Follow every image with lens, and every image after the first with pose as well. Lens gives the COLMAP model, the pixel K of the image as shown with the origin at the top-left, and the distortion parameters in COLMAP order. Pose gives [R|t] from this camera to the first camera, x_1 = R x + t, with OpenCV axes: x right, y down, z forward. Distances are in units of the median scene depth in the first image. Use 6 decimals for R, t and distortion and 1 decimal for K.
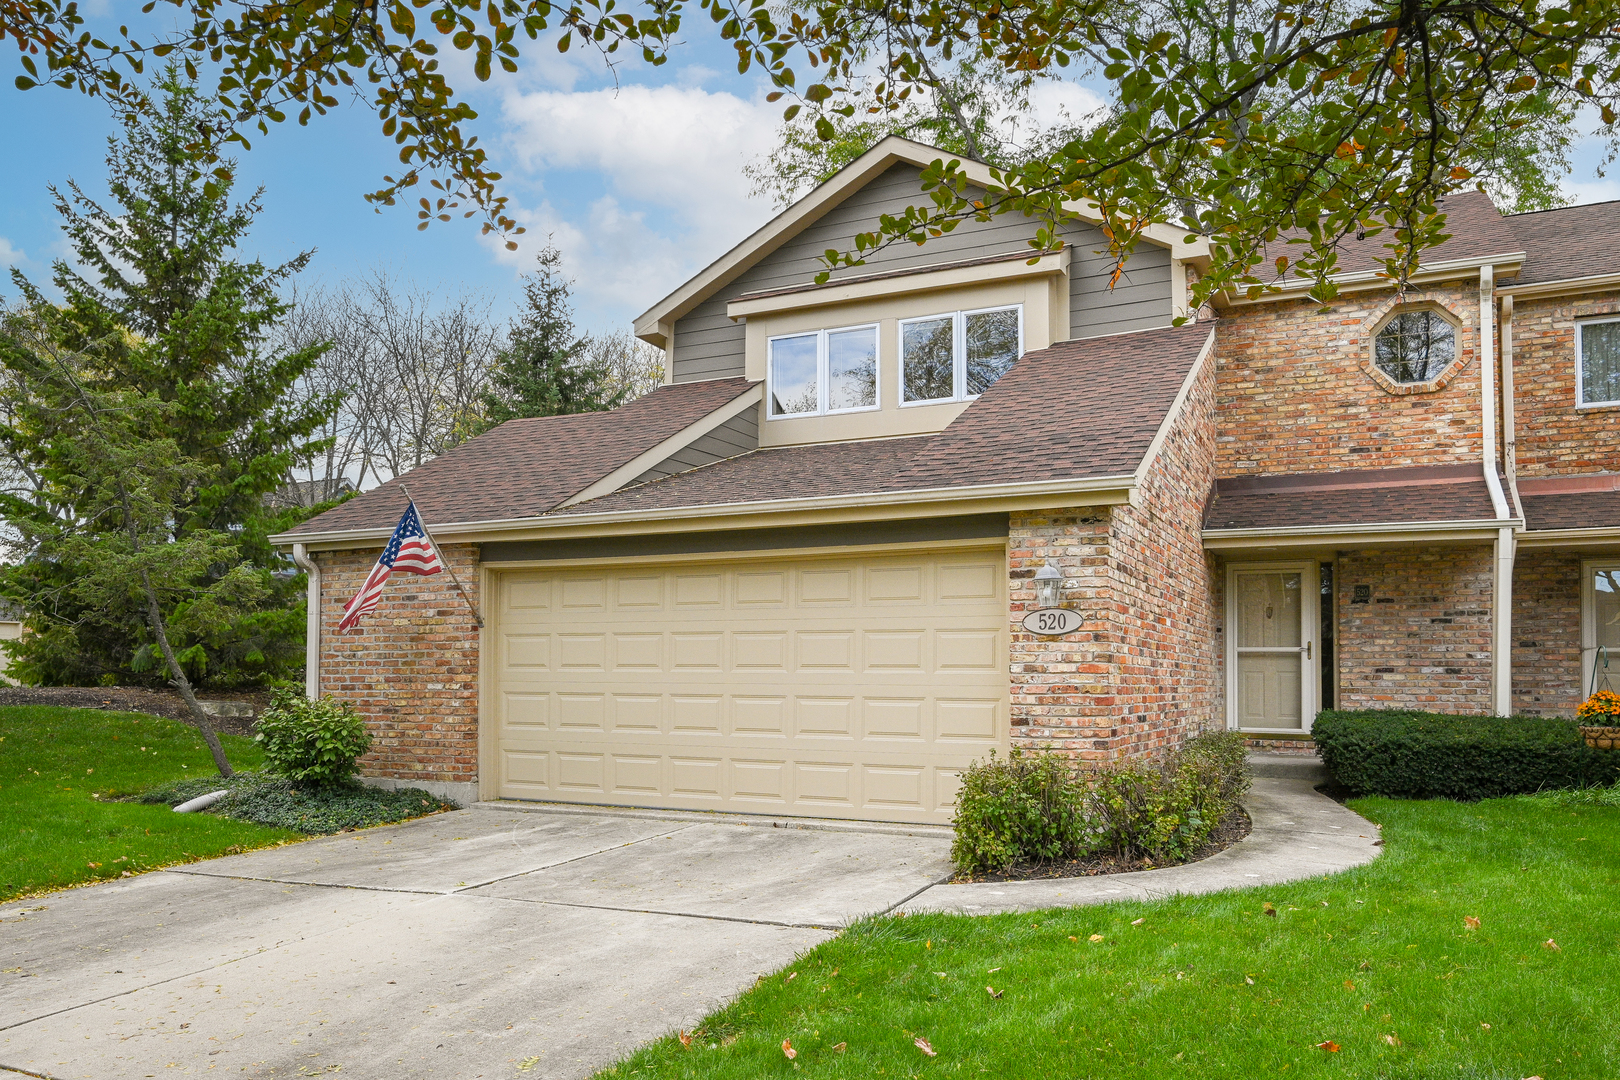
lens RADIAL K [[1046.9, 0, 740.4], [0, 1046.9, 662.3], [0, 0, 1]] dist [-0.002019, -0.000865]
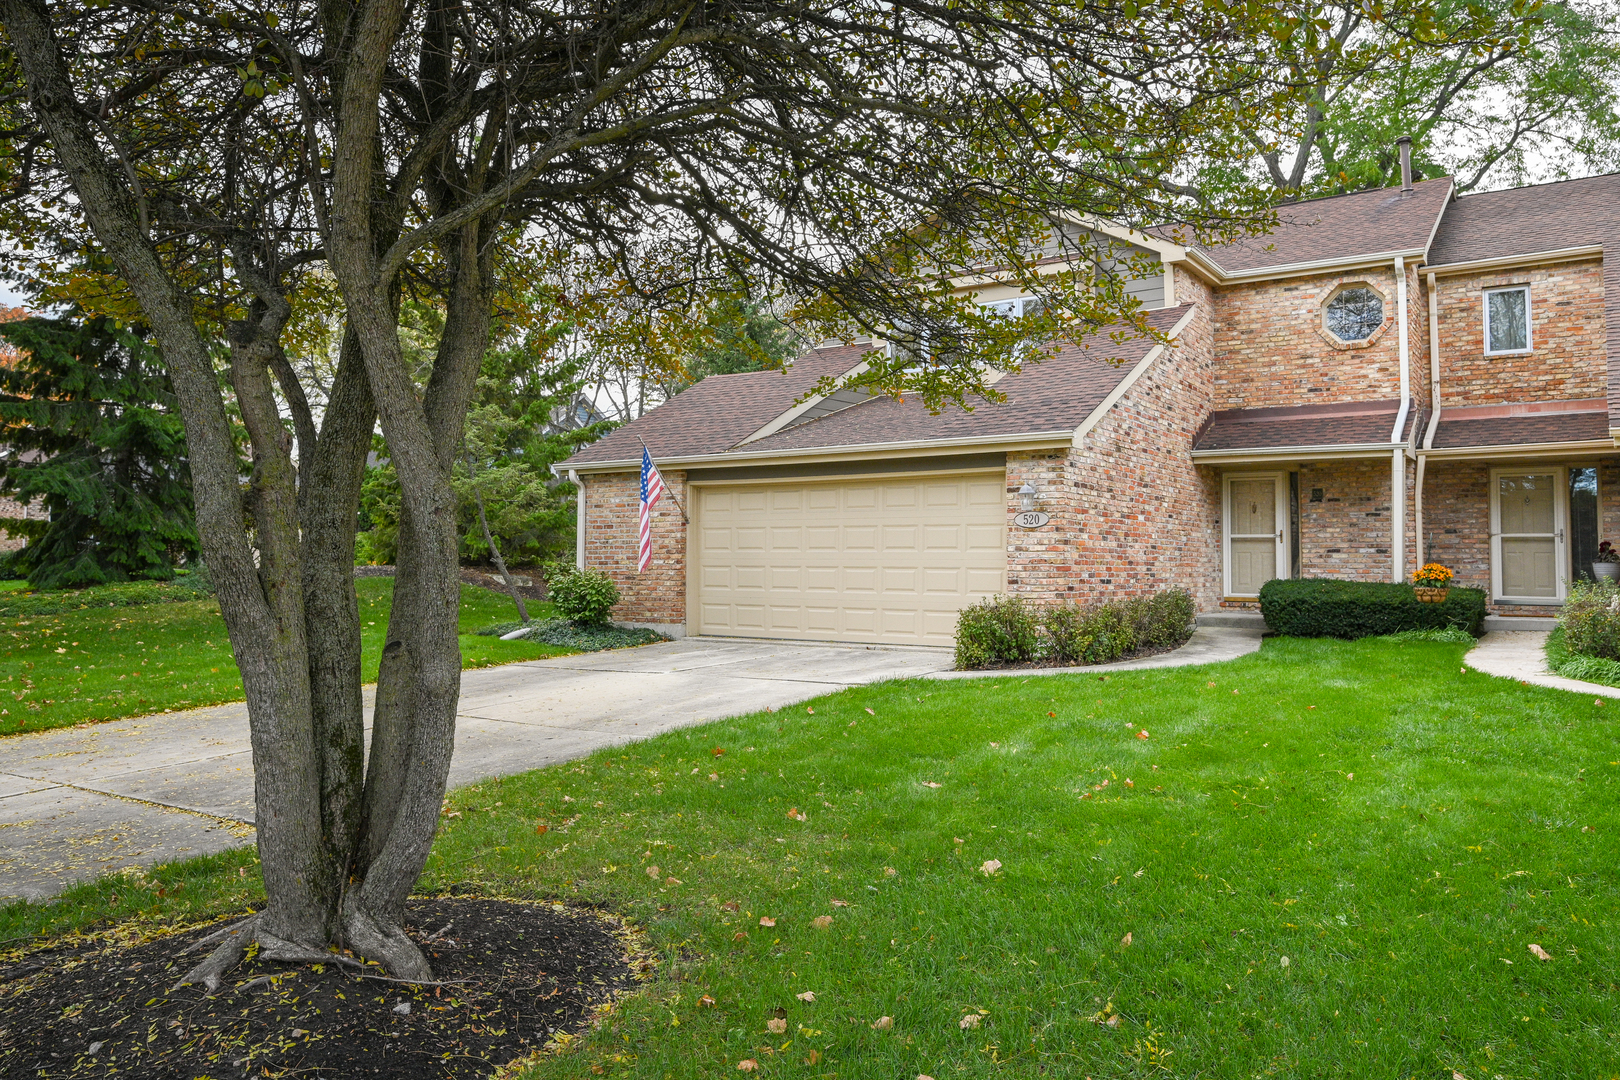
lens RADIAL K [[1040.3, 0, 813.0], [0, 1040.3, 540.1], [0, 0, 1]] dist [0.000076, 0.000168]
pose [[0.991290, -0.003065, -0.131660, 0.129994], [0.001779, 0.999950, -0.009878, 0.006030], [0.131684, 0.009557, 0.991246, -0.469228]]
